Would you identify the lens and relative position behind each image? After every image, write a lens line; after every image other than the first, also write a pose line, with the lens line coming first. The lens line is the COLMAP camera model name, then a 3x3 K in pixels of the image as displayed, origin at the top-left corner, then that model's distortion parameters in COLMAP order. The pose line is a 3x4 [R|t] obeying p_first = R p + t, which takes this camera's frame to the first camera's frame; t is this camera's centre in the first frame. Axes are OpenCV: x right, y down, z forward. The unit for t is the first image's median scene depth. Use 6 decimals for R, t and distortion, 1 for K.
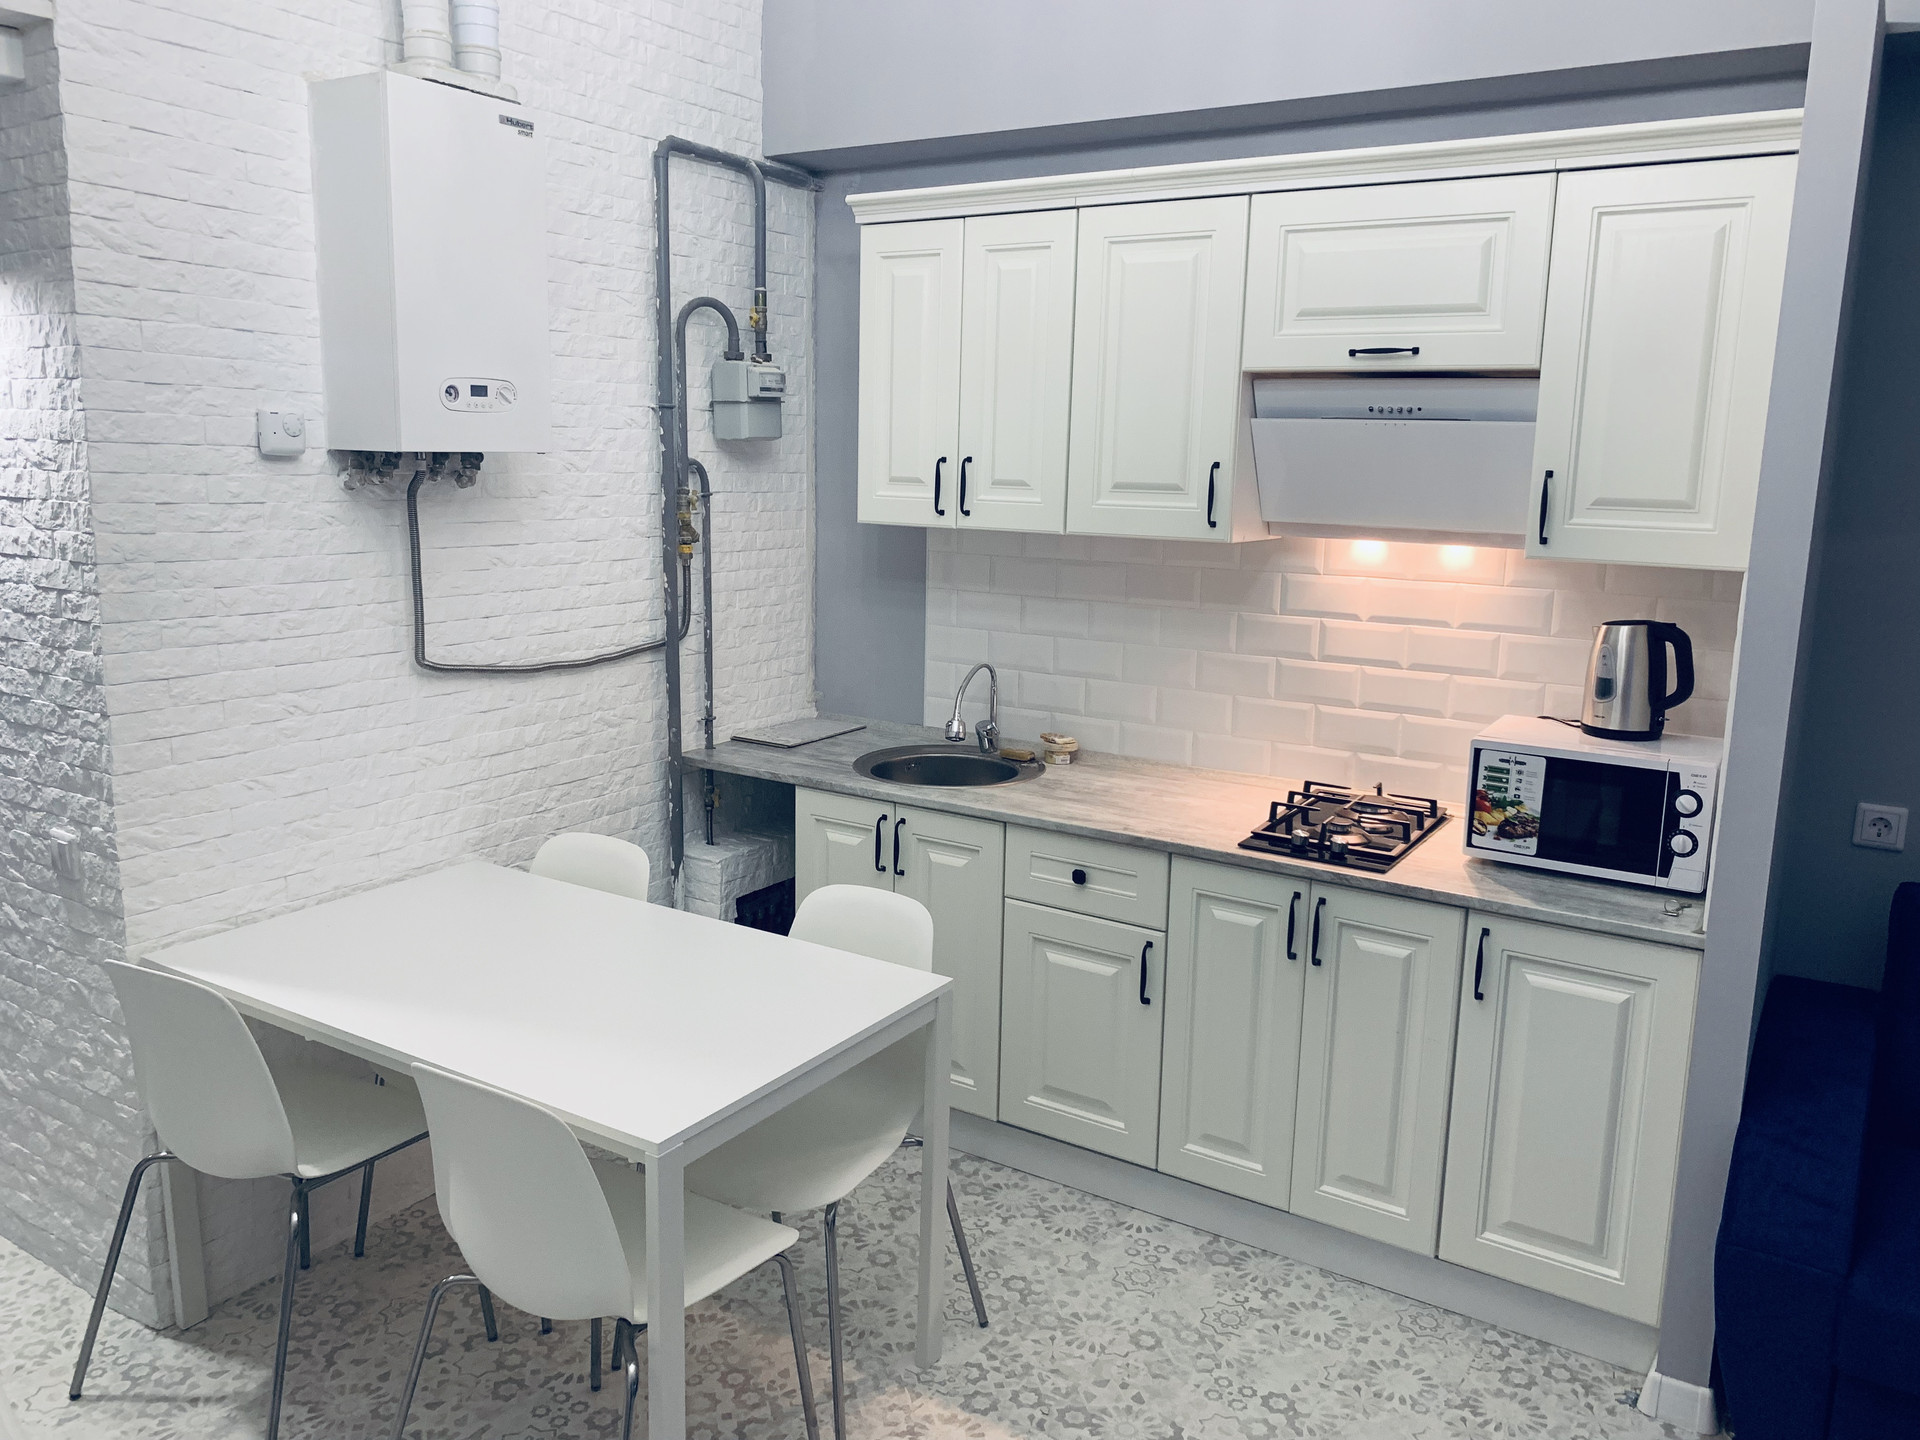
lens RADIAL K [[1471.4, 0, 961.3], [0, 1471.4, 709.9], [0, 0, 1]] dist [0.025756, -0.032706]
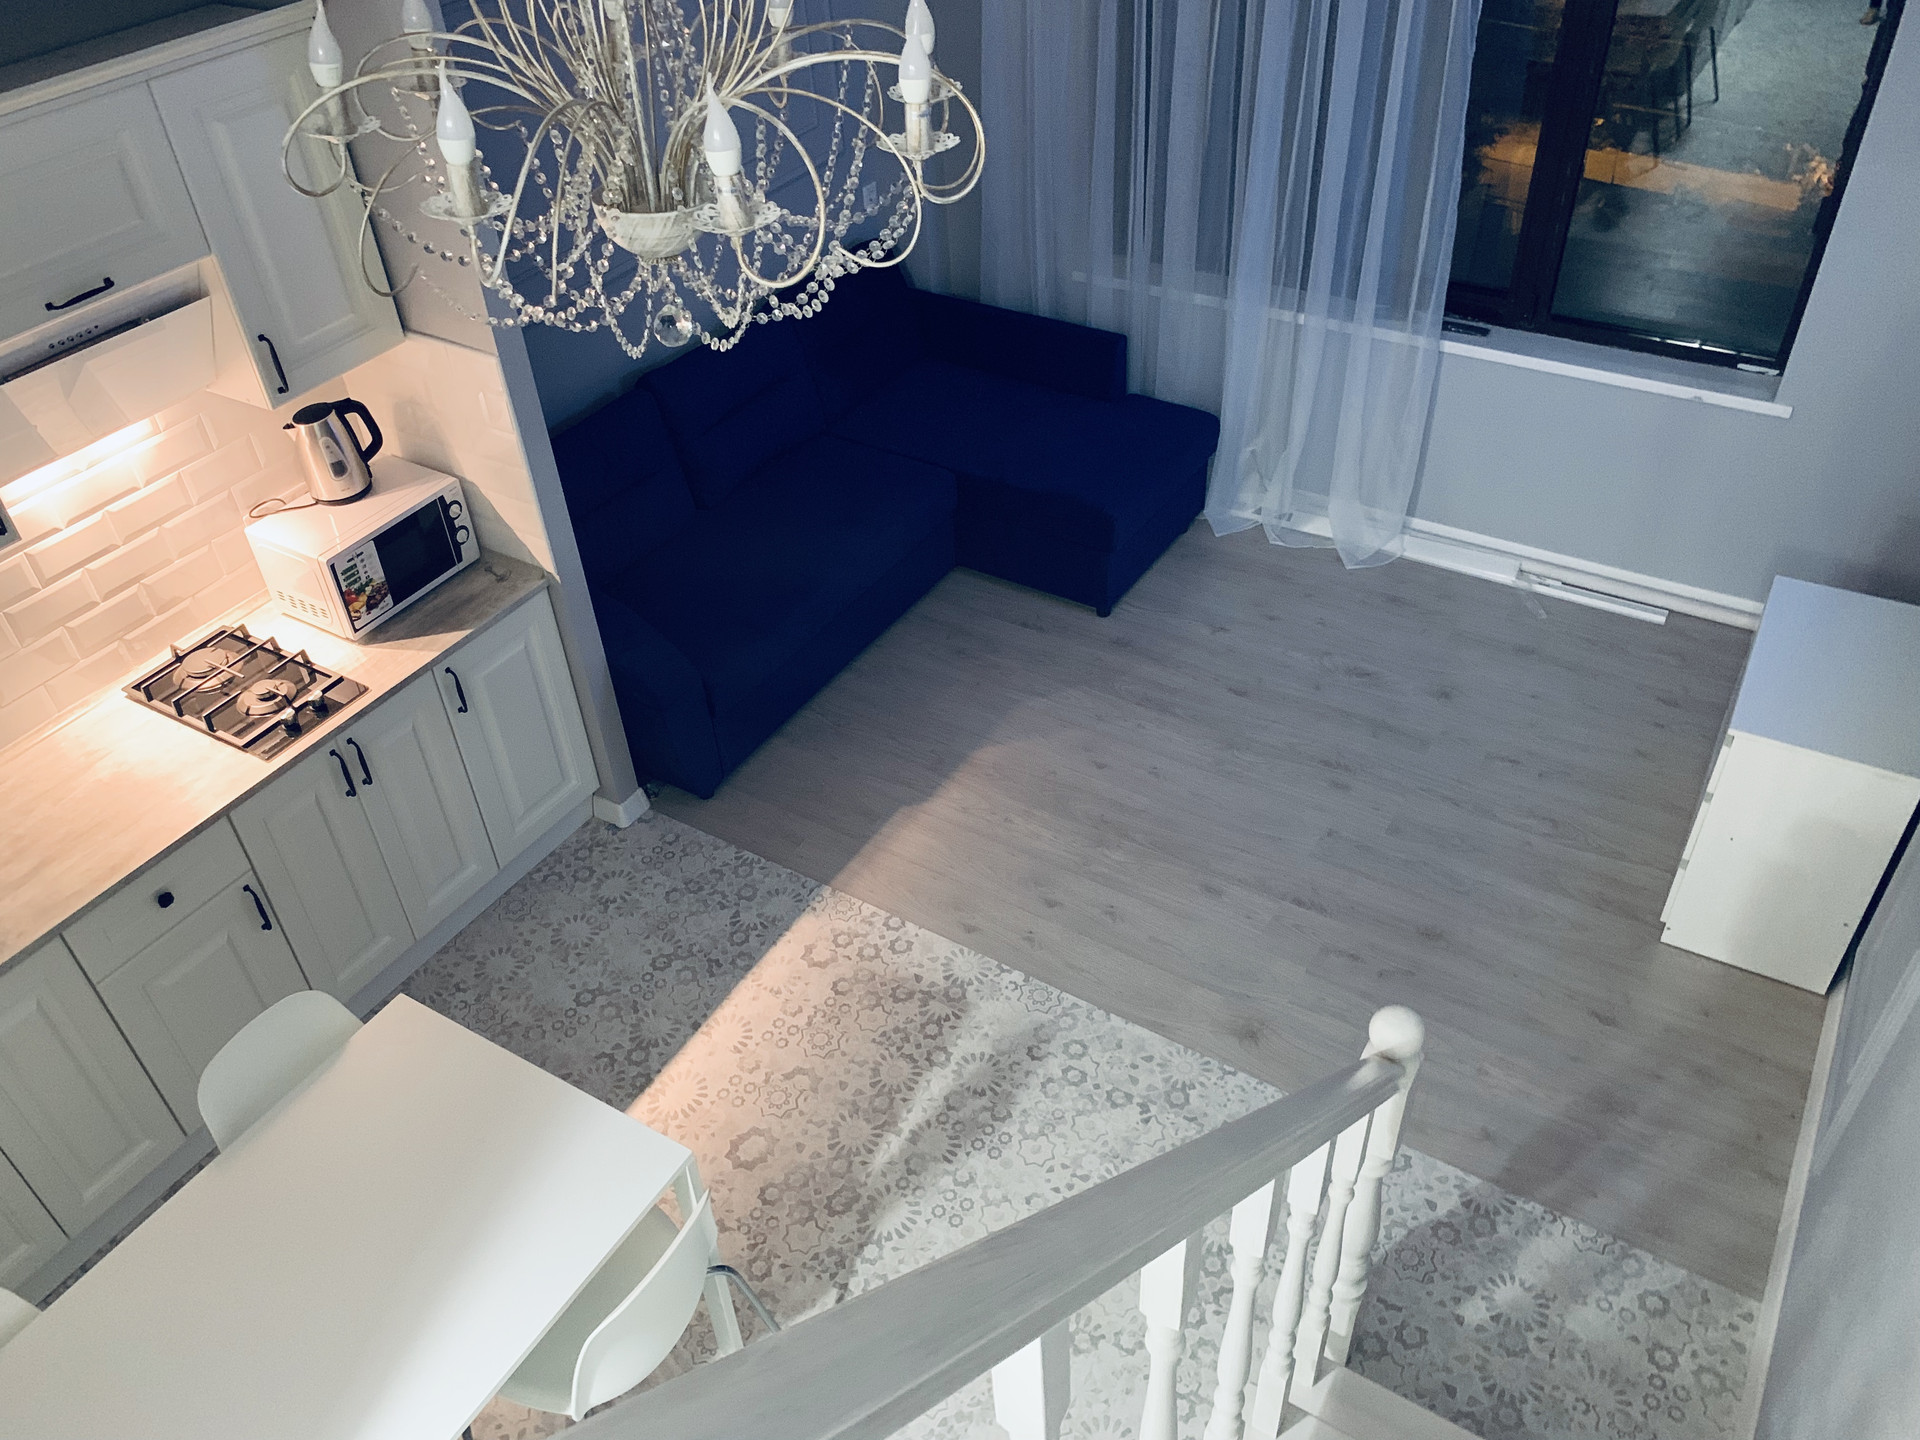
lens RADIAL K [[1471.4, 0, 954.6], [0, 1471.4, 719.7], [0, 0, 1]] dist [0.025756, -0.032706]
pose [[-0.020866, -0.647732, 0.761582, -0.670963], [0.229694, 0.738266, 0.634195, -0.532896], [-0.973039, 0.188164, 0.133376, 0.358315]]
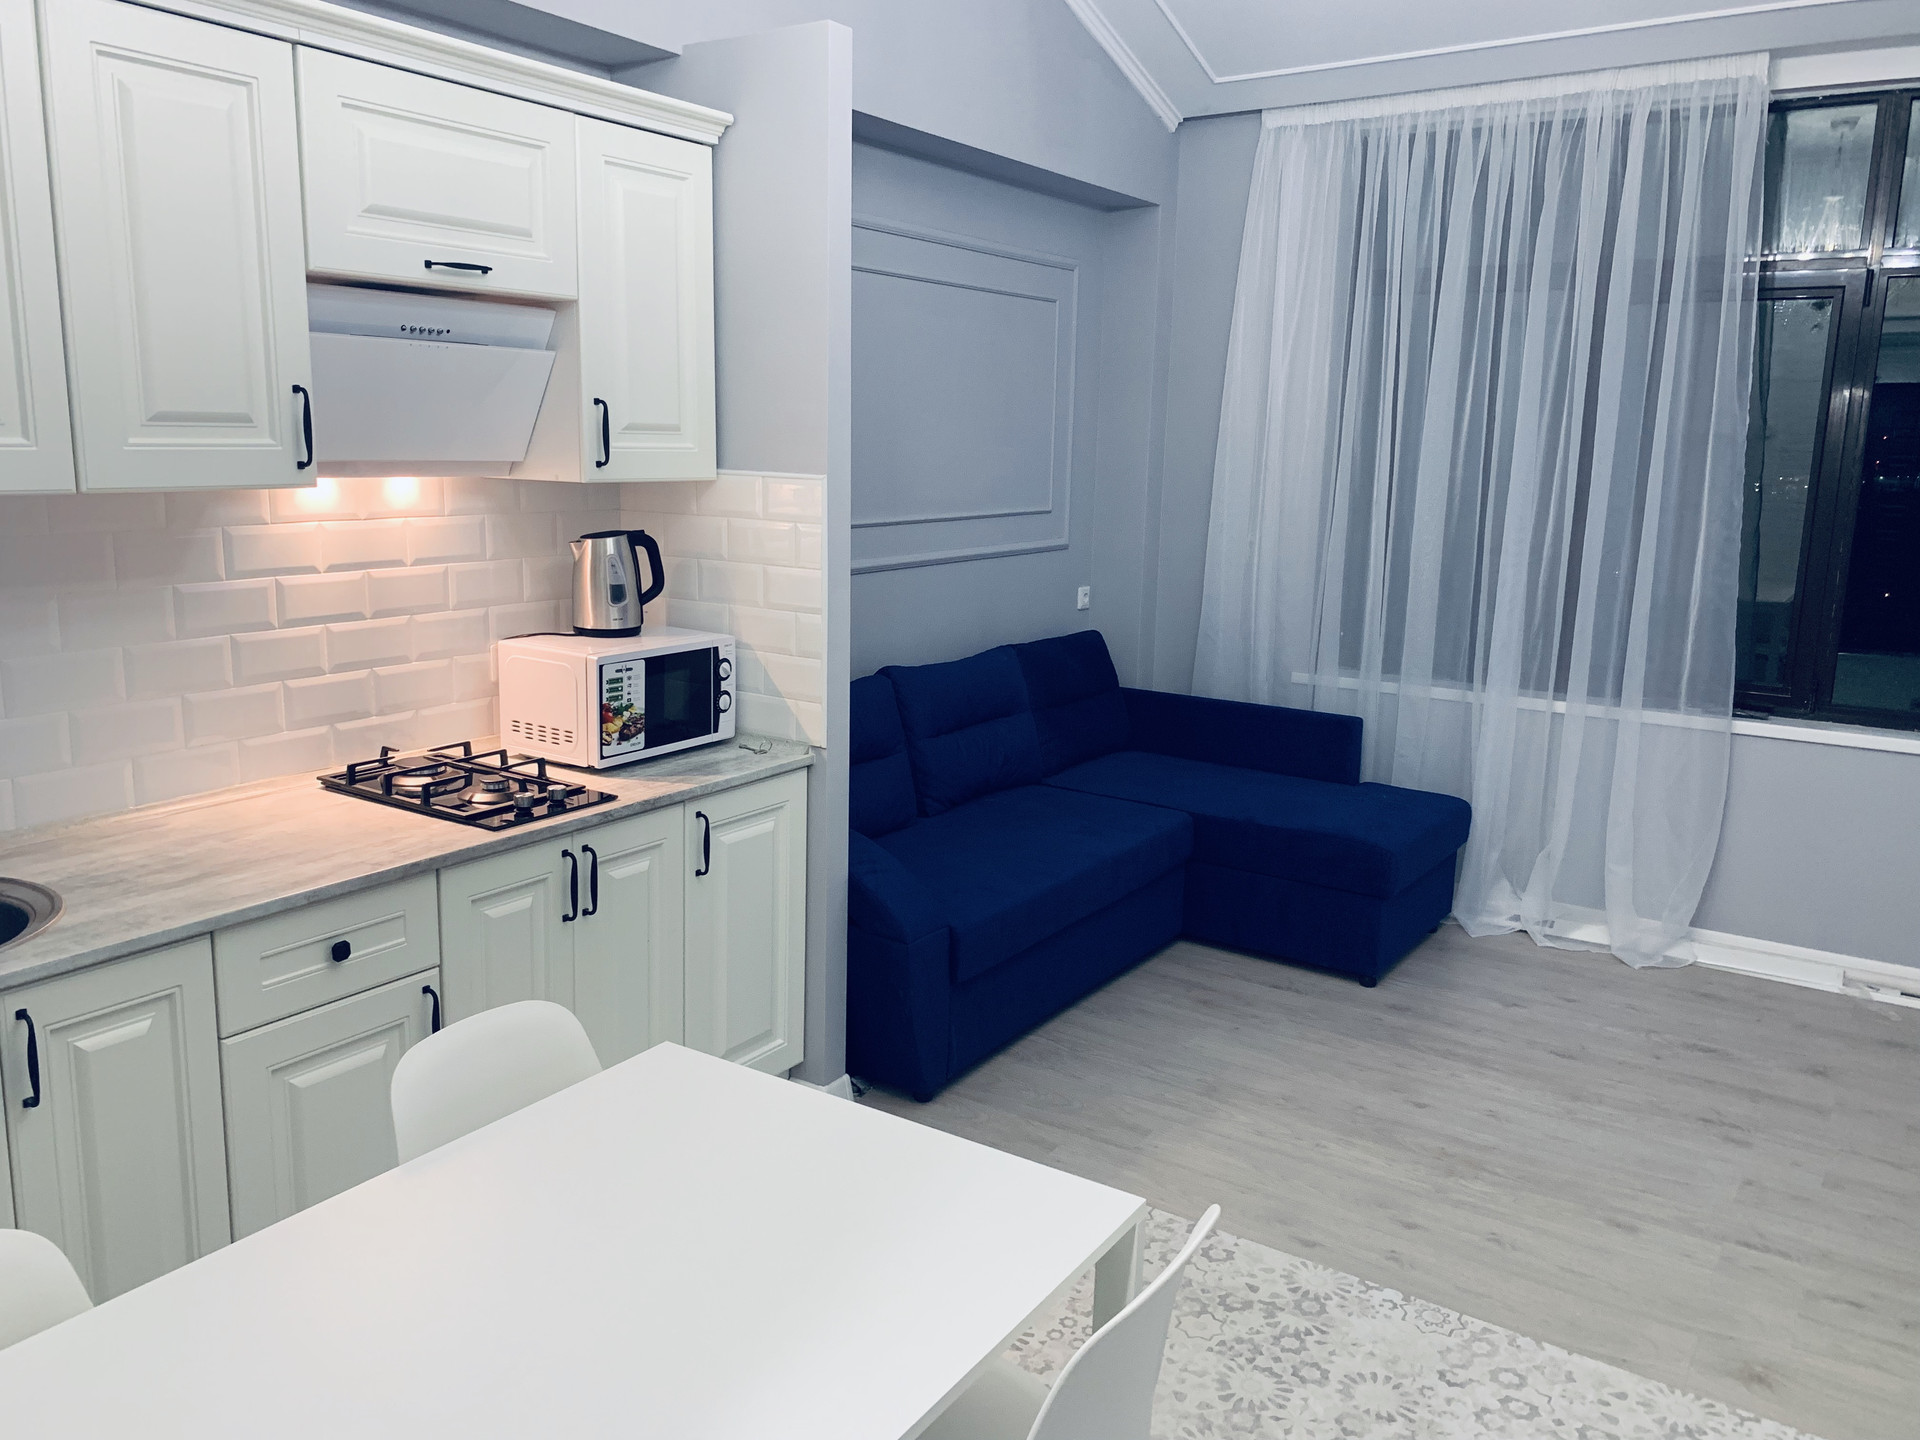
lens RADIAL K [[1471.4, 0, 950.3], [0, 1471.4, 713.8], [0, 0, 1]] dist [0.025756, -0.032706]
pose [[0.013981, -0.212539, 0.977053, -0.677574], [0.153866, 0.965967, 0.207925, -0.120080], [-0.987993, 0.147428, 0.046208, 0.707188]]
